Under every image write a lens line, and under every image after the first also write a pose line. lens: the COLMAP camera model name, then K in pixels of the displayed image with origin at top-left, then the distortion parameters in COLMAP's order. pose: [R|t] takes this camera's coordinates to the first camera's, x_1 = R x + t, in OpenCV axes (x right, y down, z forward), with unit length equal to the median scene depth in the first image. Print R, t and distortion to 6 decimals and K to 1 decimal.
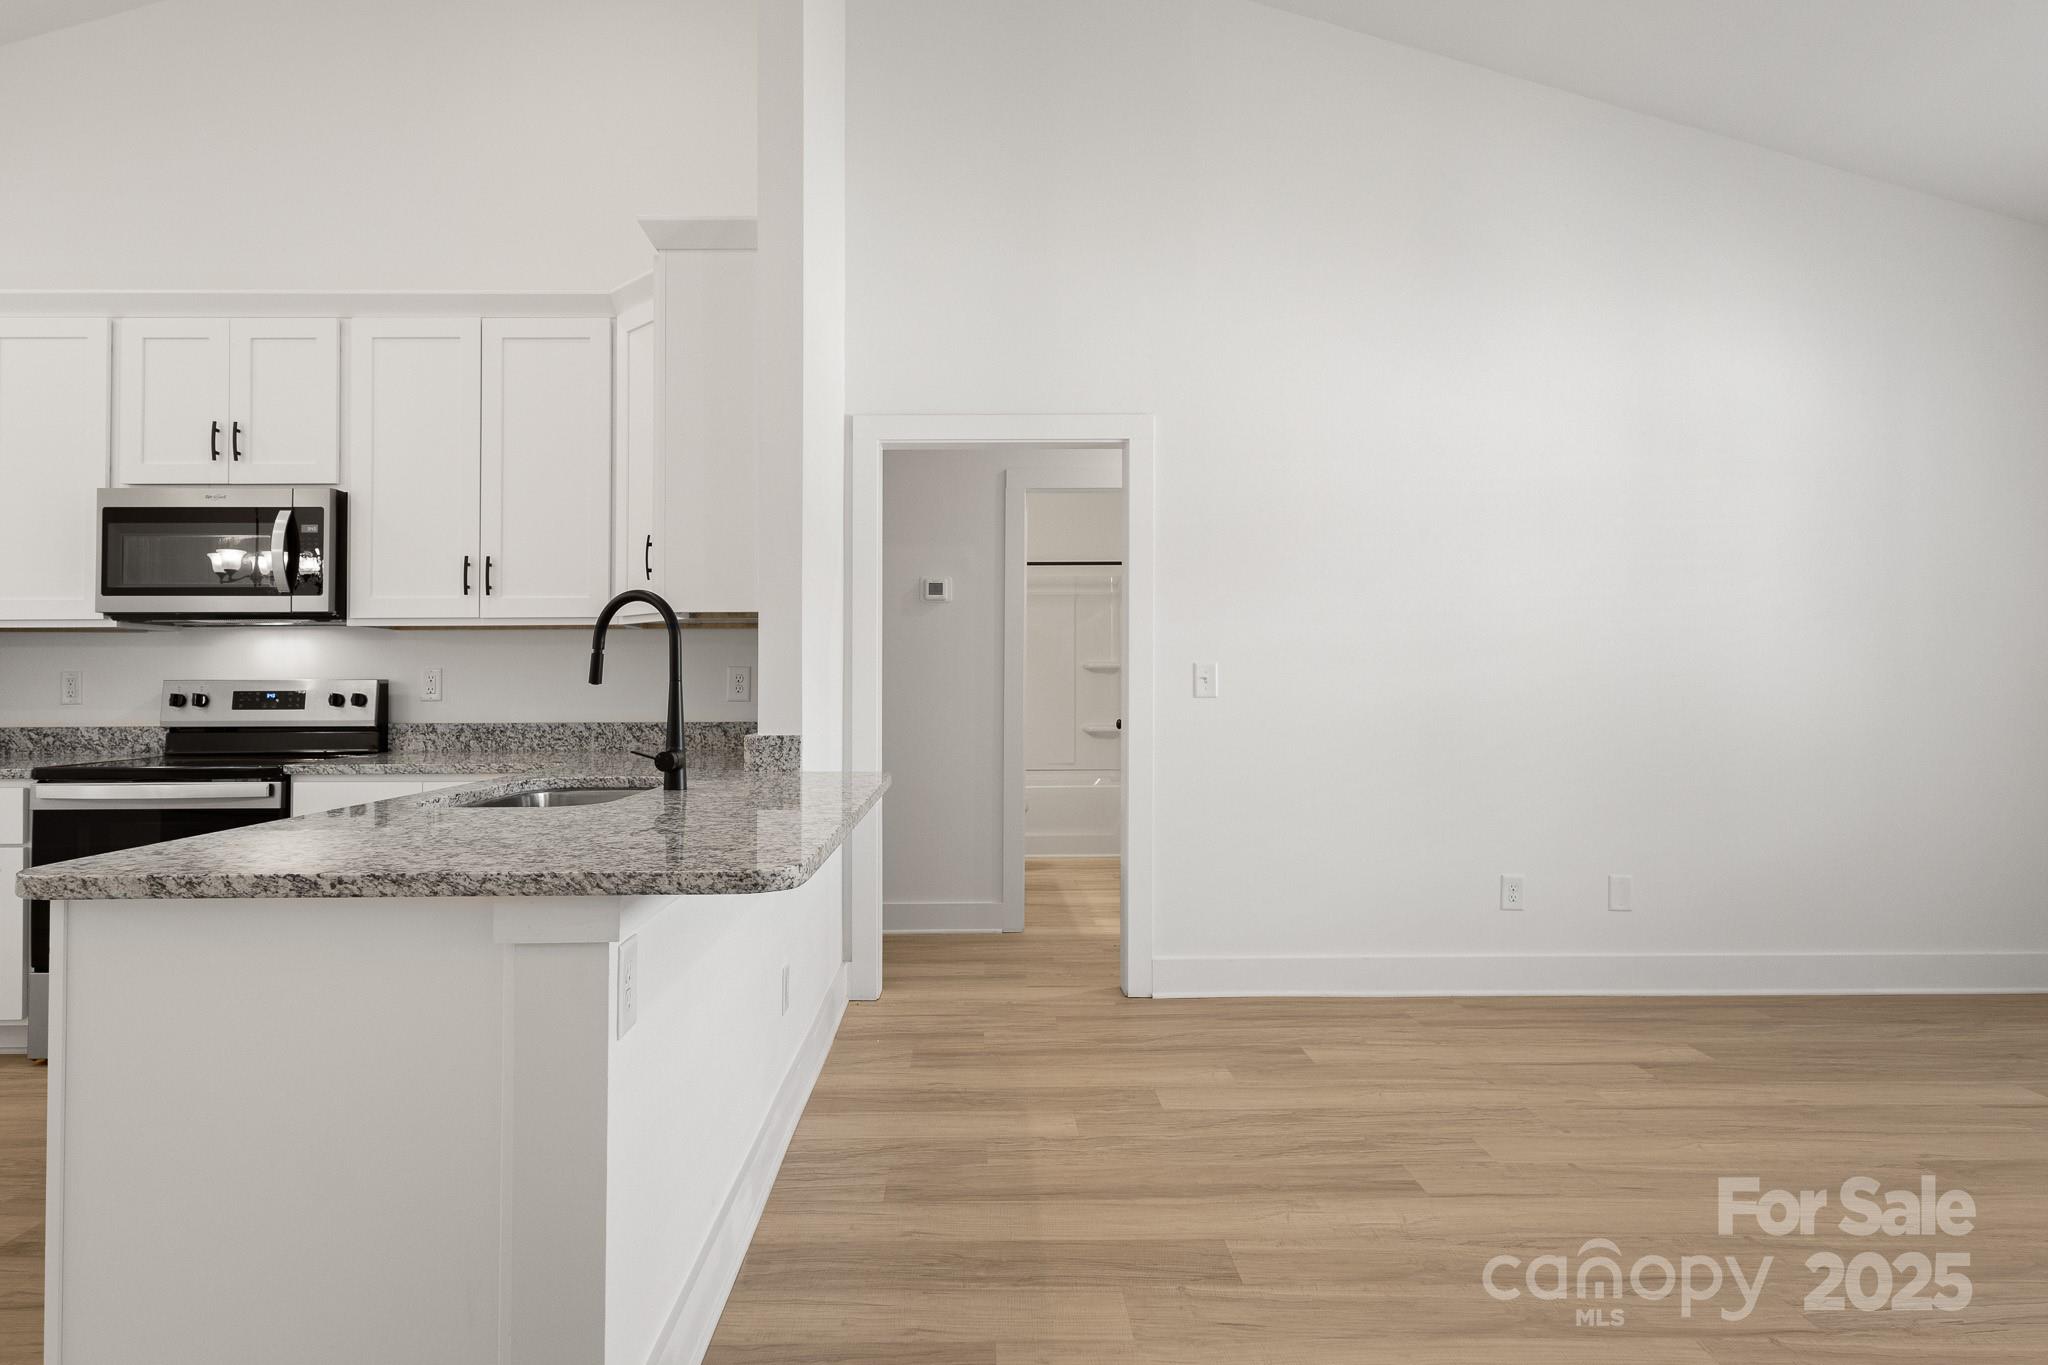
lens RADIAL K [[1158.6, 0, 990.4], [0, 1158.6, 663.5], [0, 0, 1]] dist [0.021548, -0.004887]
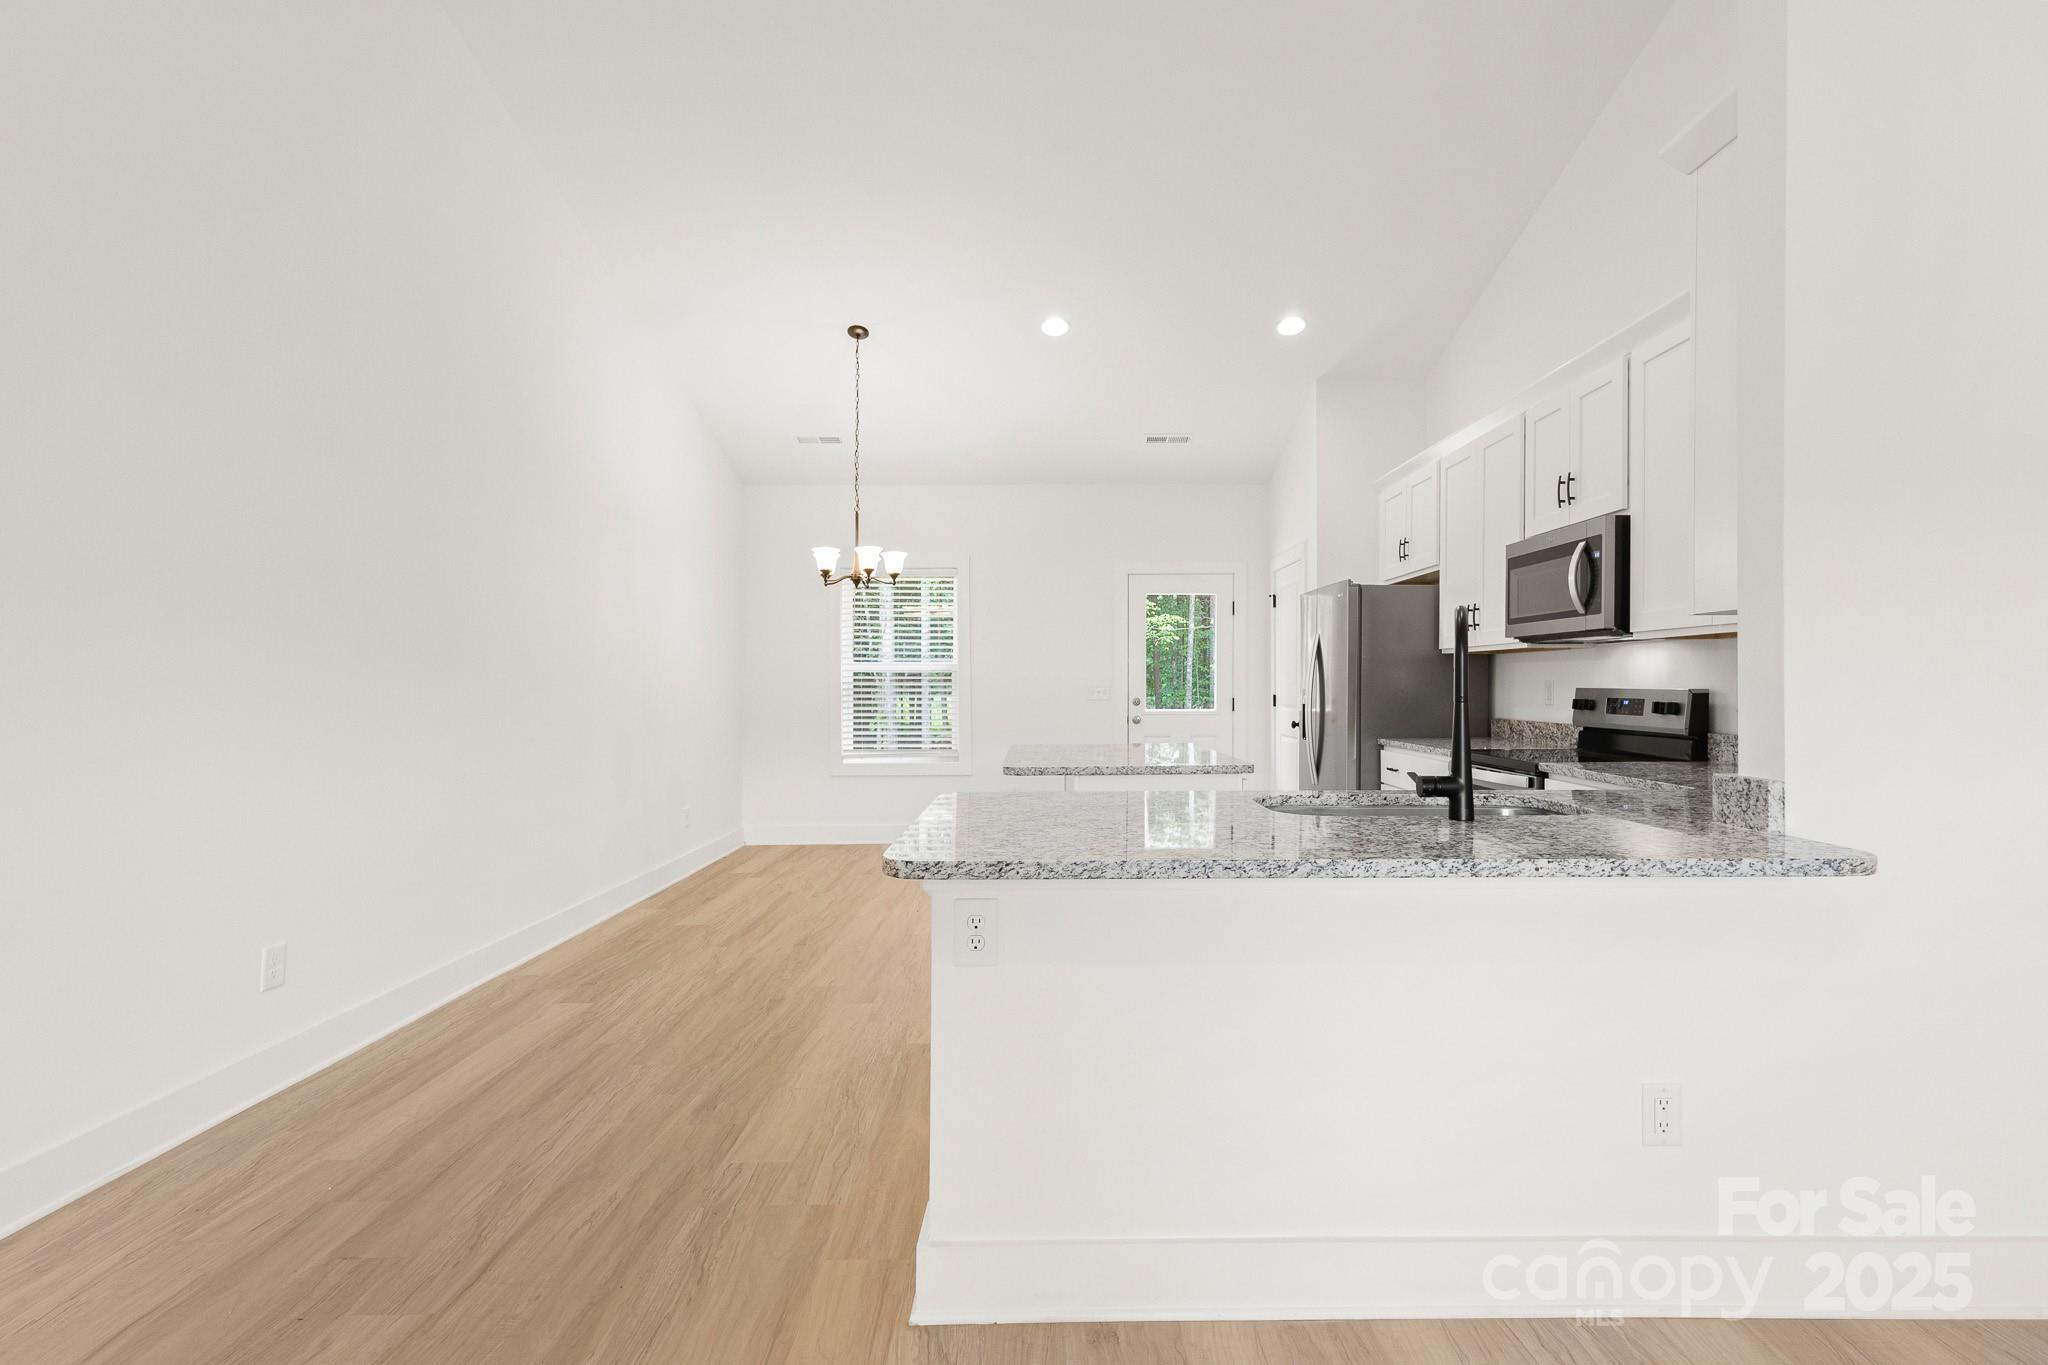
lens RADIAL K [[958.9, 0, 1052.8], [0, 958.9, 686.6], [0, 0, 1]] dist [0.009281, 0.001698]
pose [[0.010758, 0.007478, -0.999914, 0.328303], [0.019453, 0.999781, 0.007686, -0.006079], [0.999753, -0.019534, 0.010610, 0.455594]]
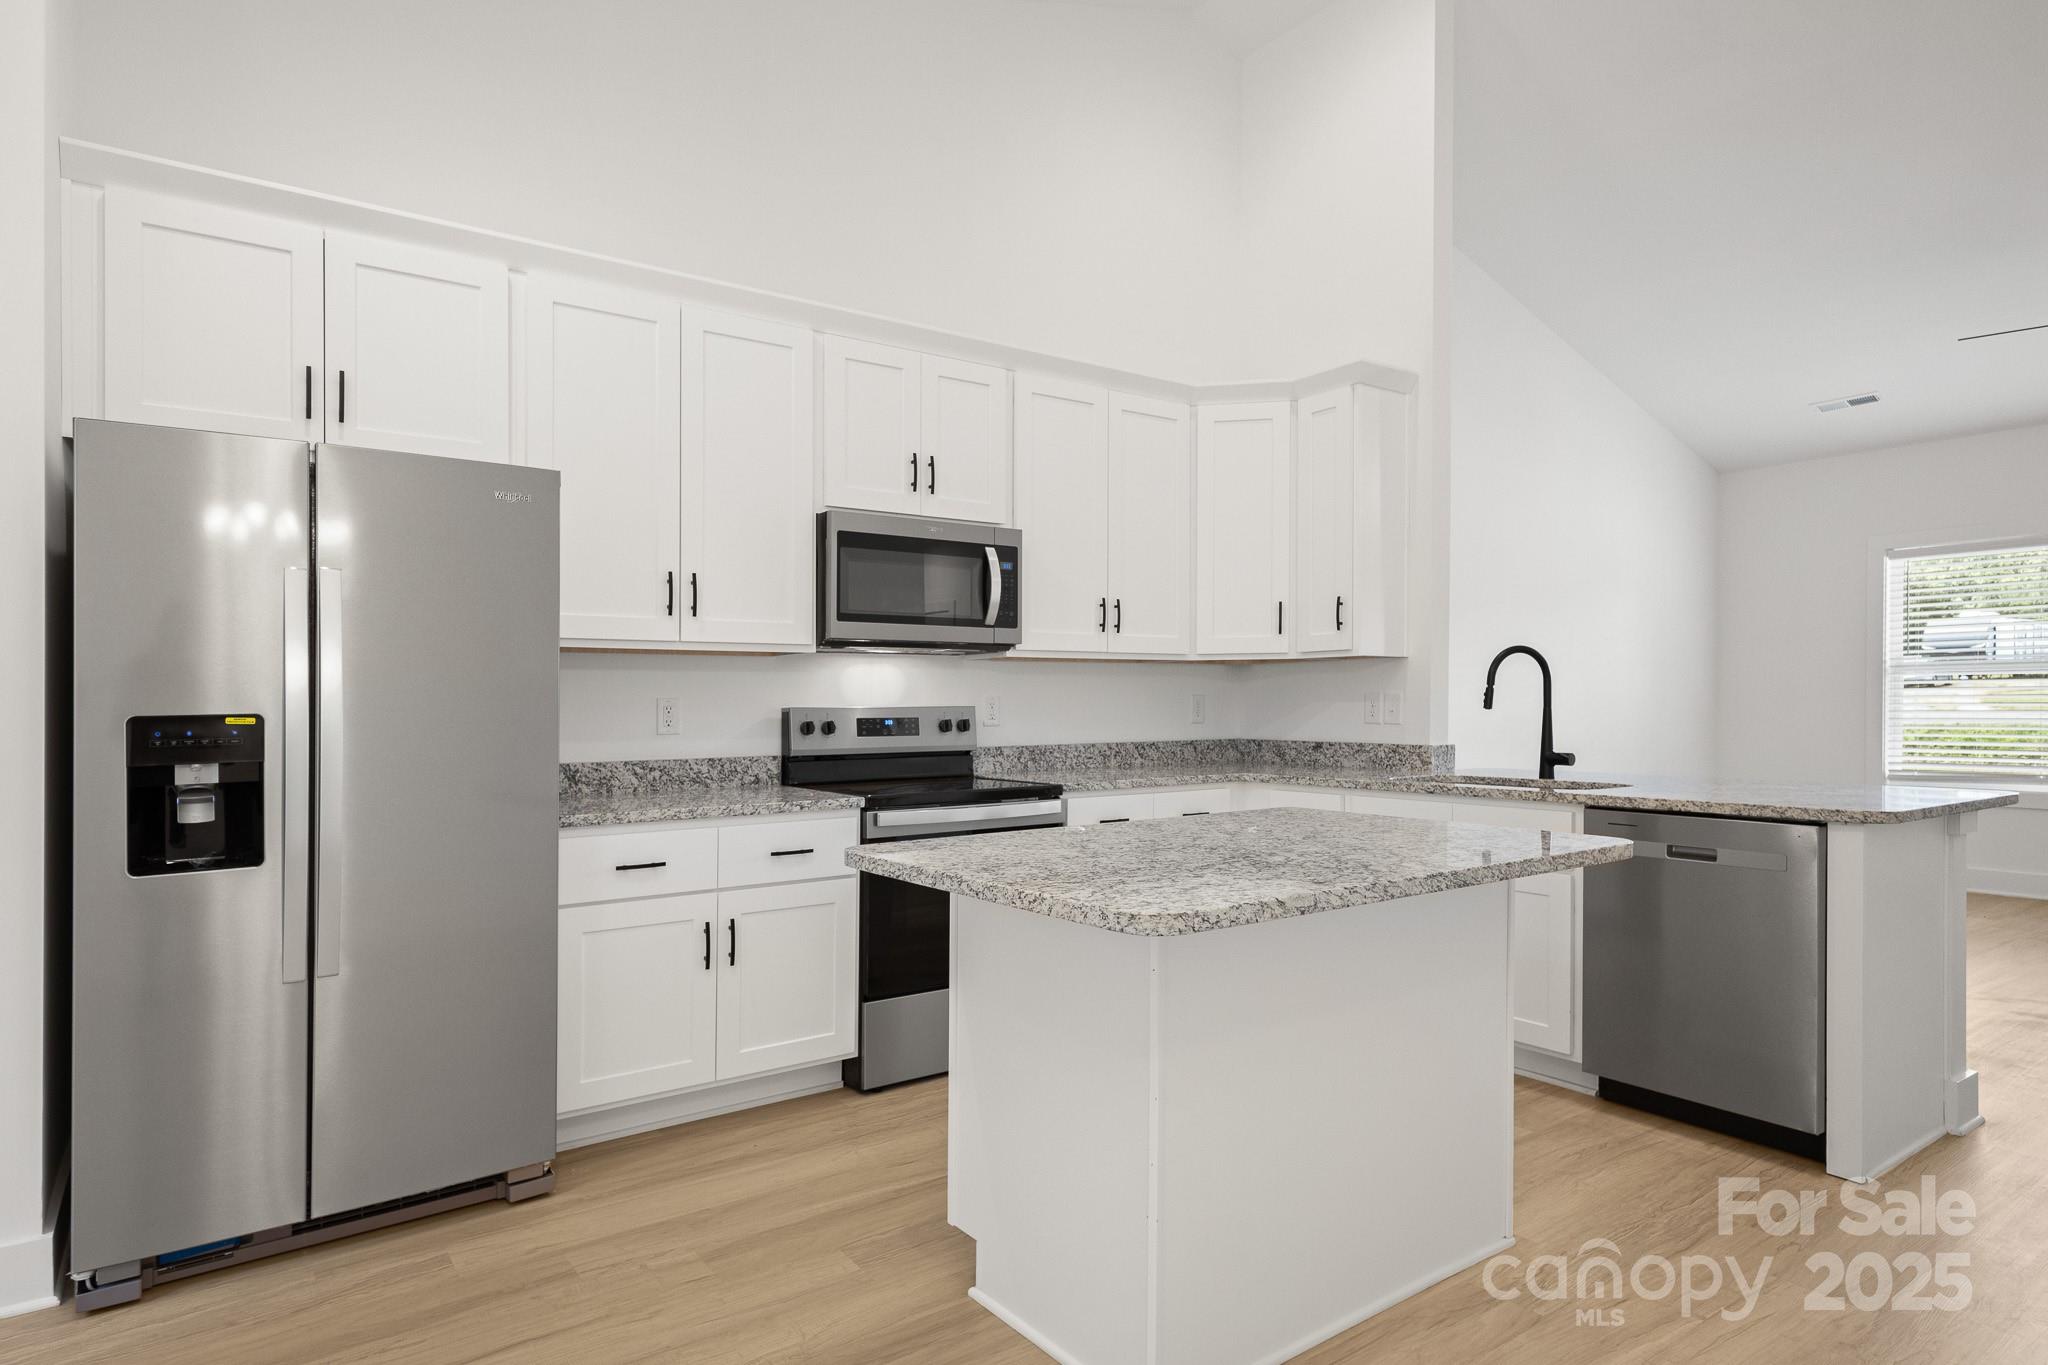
lens RADIAL K [[1158.6, 0, 1019.6], [0, 1158.6, 705.8], [0, 0, 1]] dist [0.021548, -0.004887]
pose [[0.813404, -0.002941, 0.581692, -1.168077], [-0.006669, 0.999874, 0.014380, -0.002183], [-0.581661, -0.015576, 0.813282, 0.120097]]
